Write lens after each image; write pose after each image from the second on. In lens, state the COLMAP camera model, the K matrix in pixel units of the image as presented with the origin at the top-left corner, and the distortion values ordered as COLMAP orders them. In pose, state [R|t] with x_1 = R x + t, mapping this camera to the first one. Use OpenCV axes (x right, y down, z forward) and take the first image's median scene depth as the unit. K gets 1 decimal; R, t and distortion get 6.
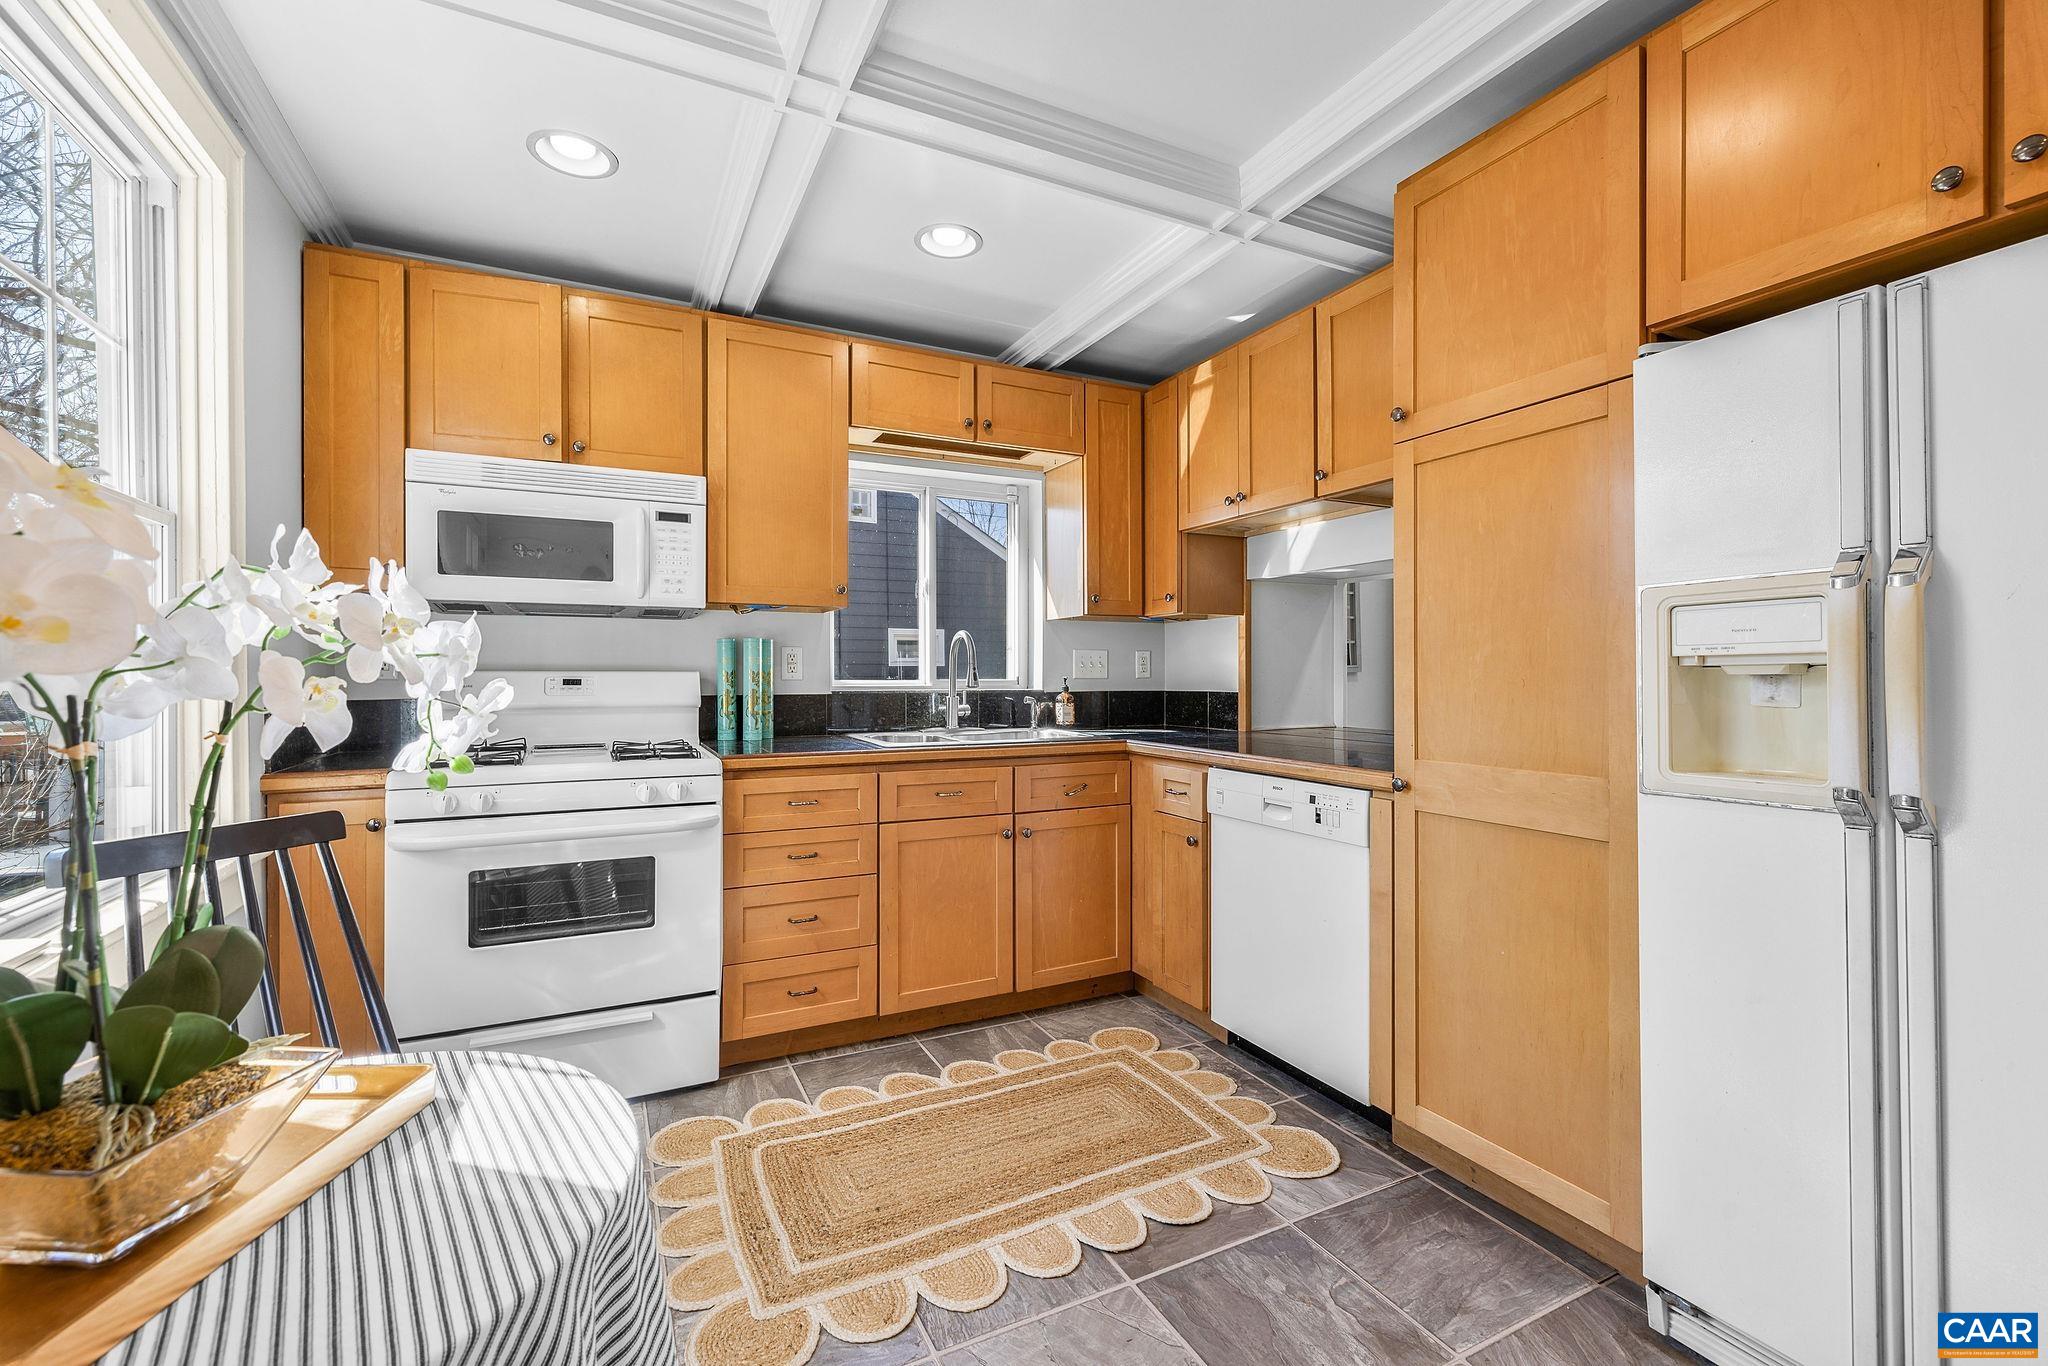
lens RADIAL K [[845.5, 0, 1025.1], [0, 845.5, 678.4], [0, 0, 1]] dist [0.000832, 0.000948]
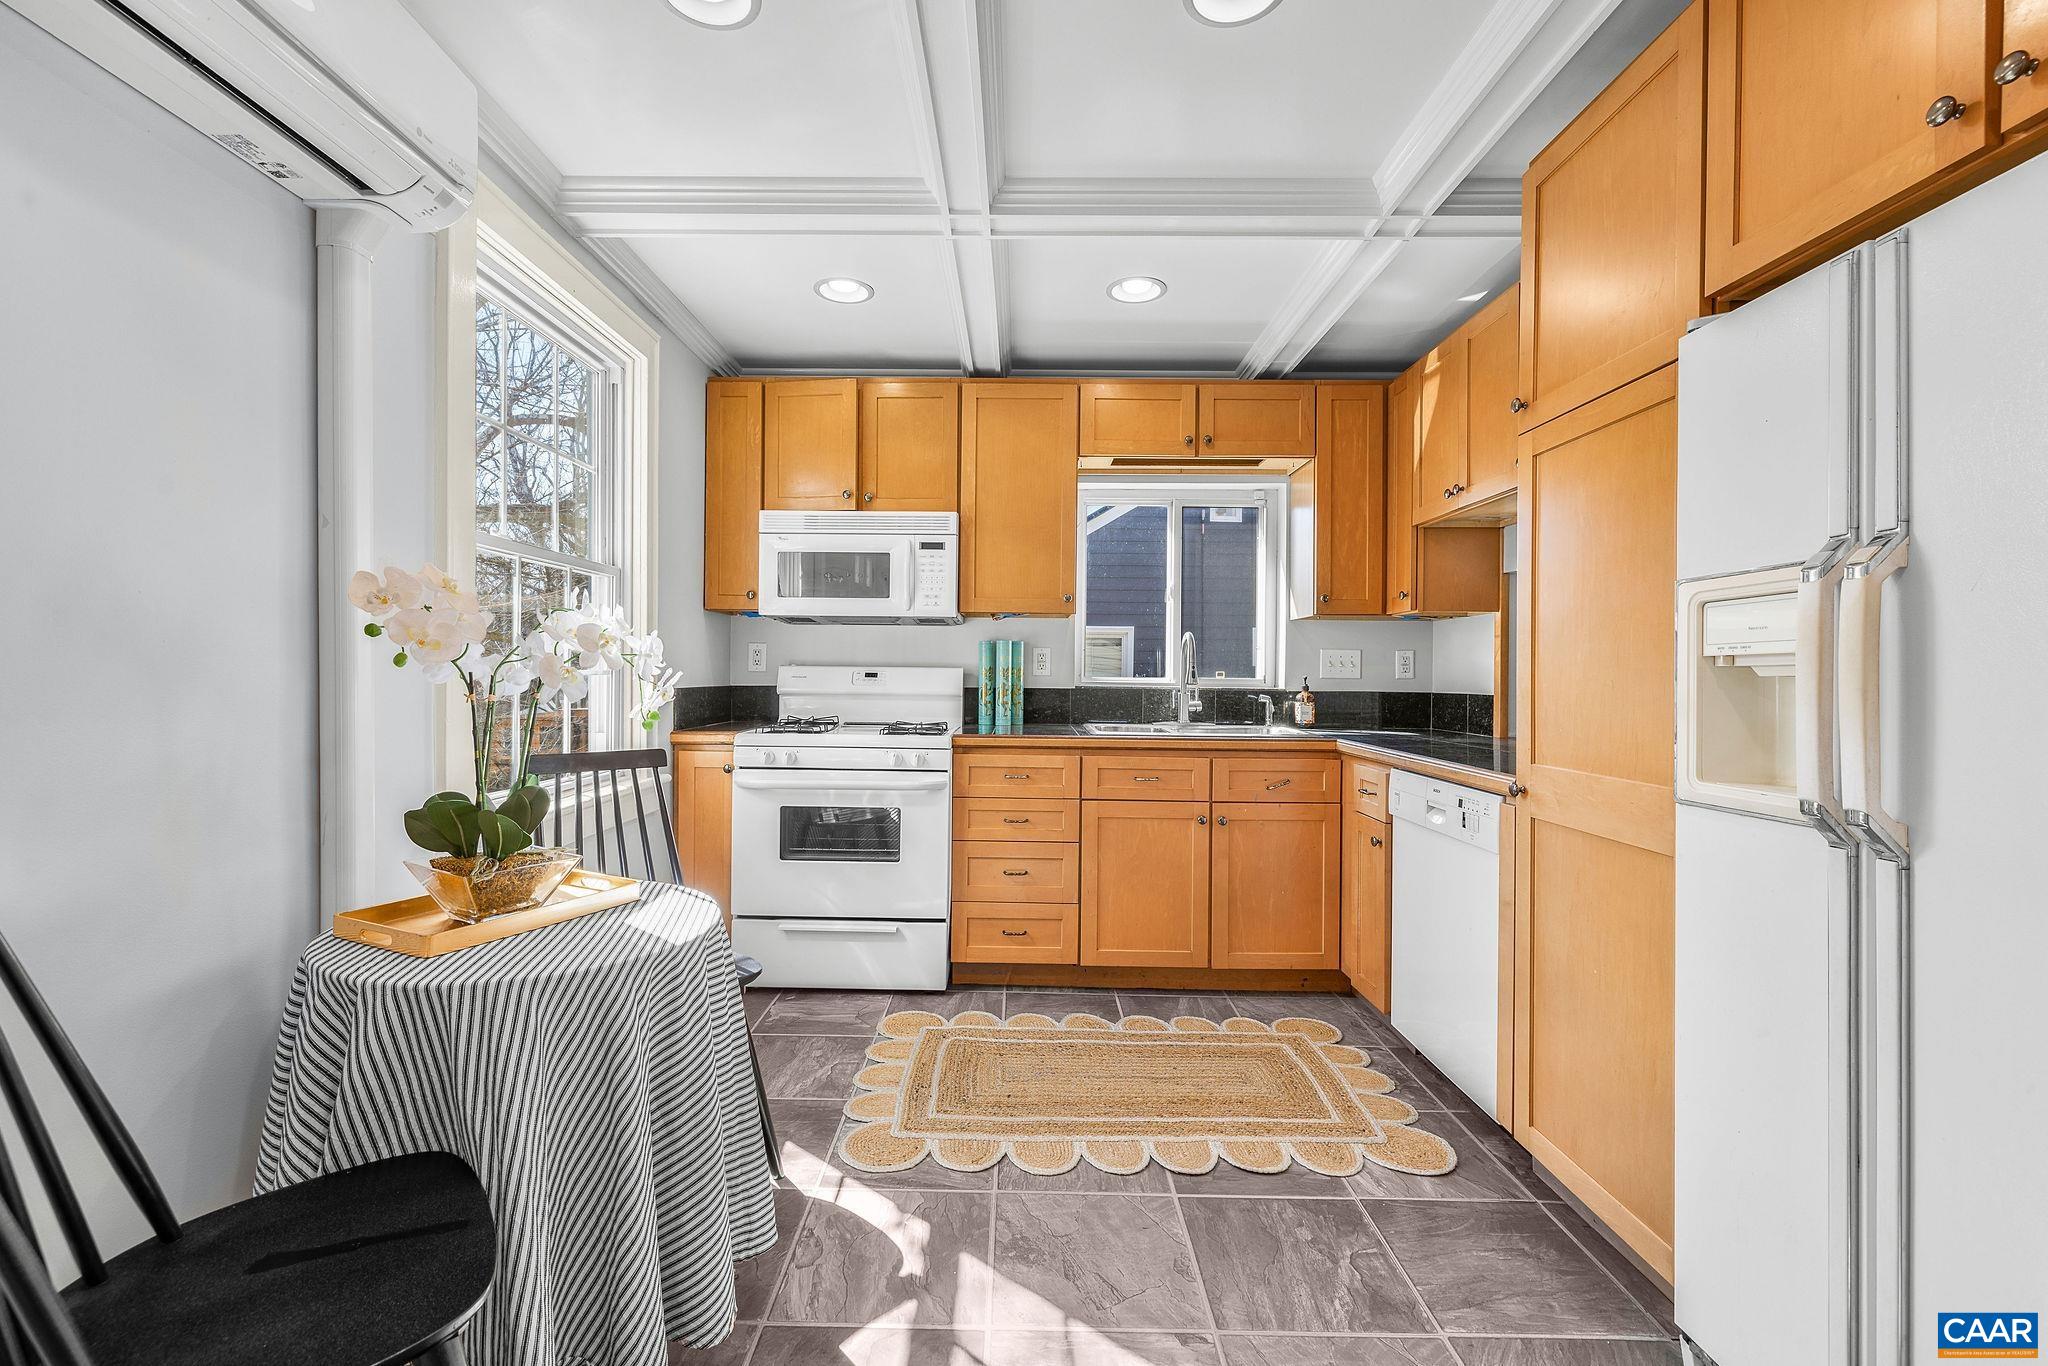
lens RADIAL K [[845.5, 0, 1009.0], [0, 845.5, 676.9], [0, 0, 1]] dist [0.000832, 0.000948]
pose [[0.896031, 0.012207, -0.443823, 0.287979], [-0.012824, 0.999916, 0.001610, 0.002733], [0.443806, 0.004249, 0.896113, -0.097236]]
